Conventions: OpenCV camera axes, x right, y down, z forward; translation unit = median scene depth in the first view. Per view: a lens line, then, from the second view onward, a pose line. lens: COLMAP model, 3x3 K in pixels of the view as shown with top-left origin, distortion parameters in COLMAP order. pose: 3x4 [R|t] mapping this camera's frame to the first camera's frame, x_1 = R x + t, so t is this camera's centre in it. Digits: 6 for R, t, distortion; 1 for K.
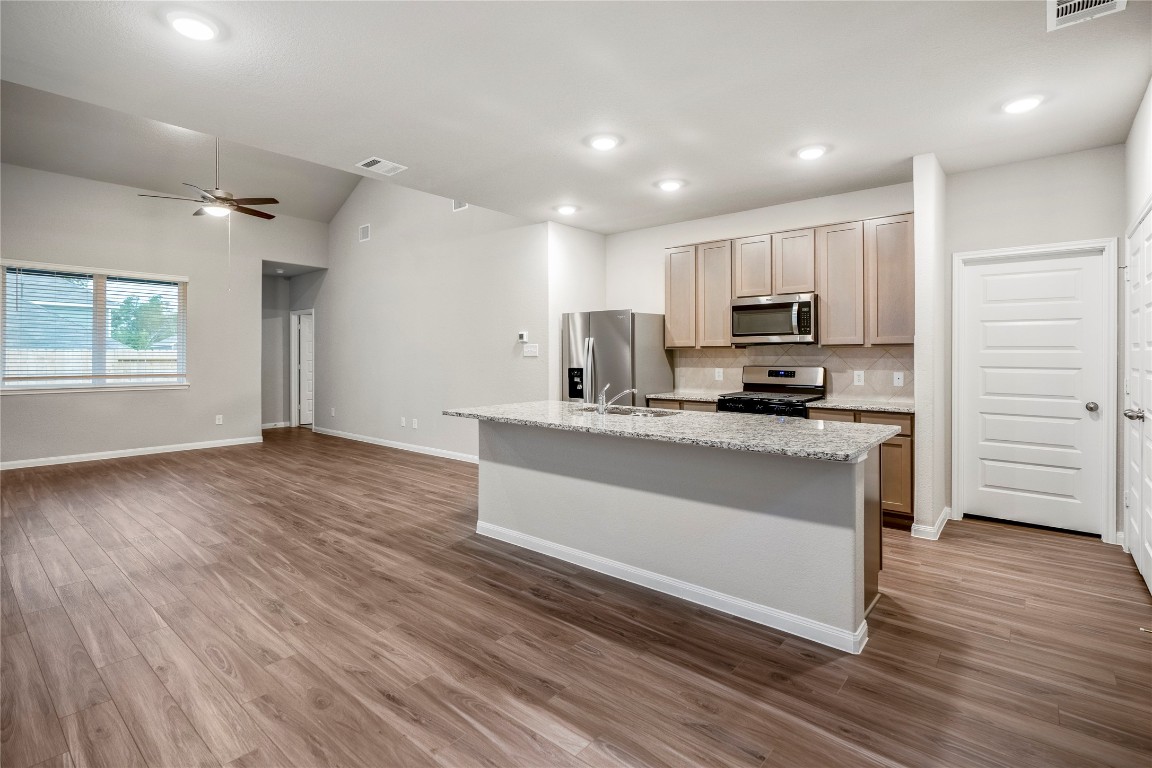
lens RADIAL K [[546.6, 0, 570.3], [0, 546.6, 354.5], [0, 0, 1]] dist [-0.000863, 0.000463]
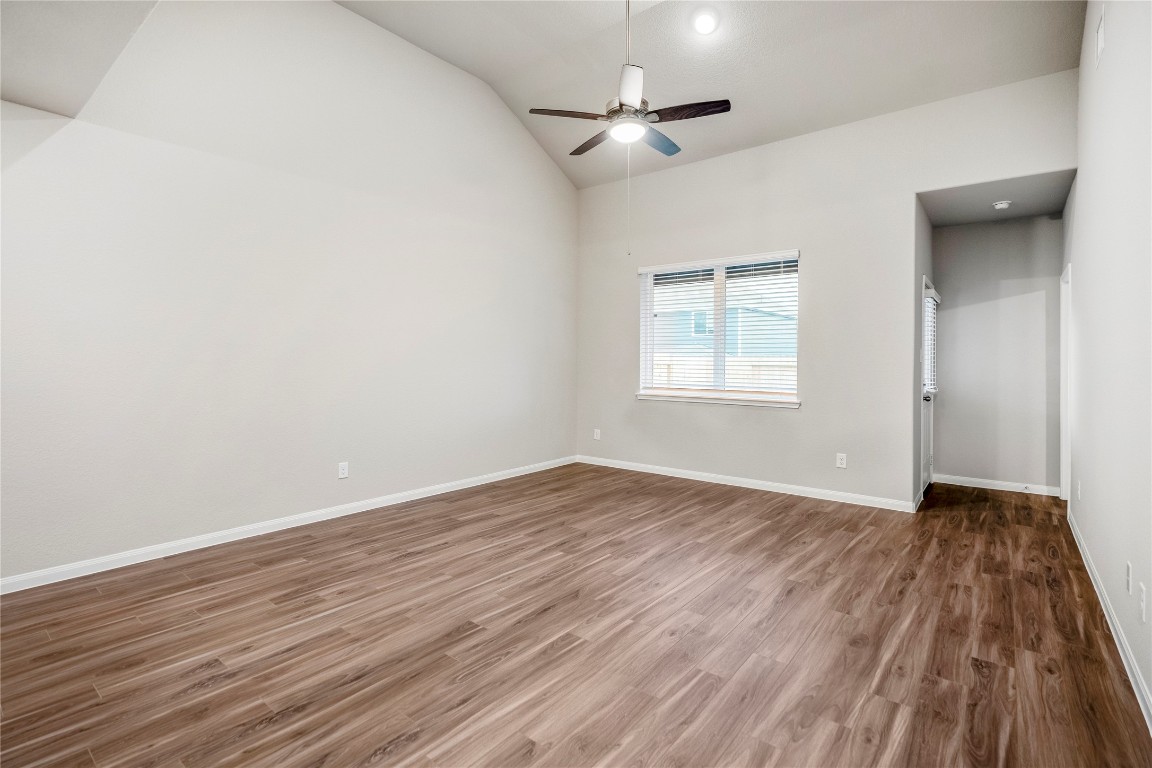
lens RADIAL K [[539.2, 0, 571.9], [0, 539.2, 370.8], [0, 0, 1]] dist [-0.002120, -0.000555]
pose [[0.029694, 0.013835, -0.999463, -0.016891], [0.000333, 0.999904, 0.013851, 0.004266], [0.999559, -0.000744, 0.029687, 0.734258]]
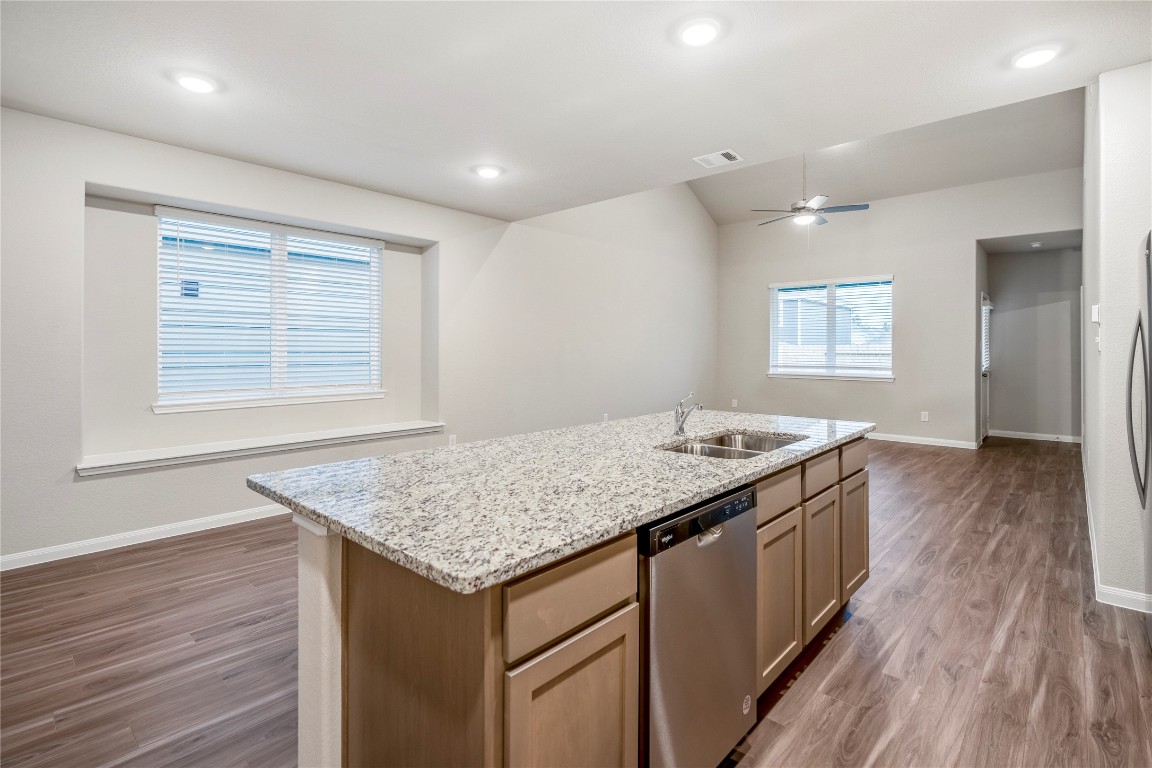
lens RADIAL K [[546.6, 0, 570.3], [0, 546.6, 354.5], [0, 0, 1]] dist [-0.000863, 0.000463]
pose [[-0.033198, 0.008091, -0.999416, 0.382205], [0.002215, 0.999965, 0.008022, 0.000703], [0.999446, -0.001948, -0.033215, 0.448886]]
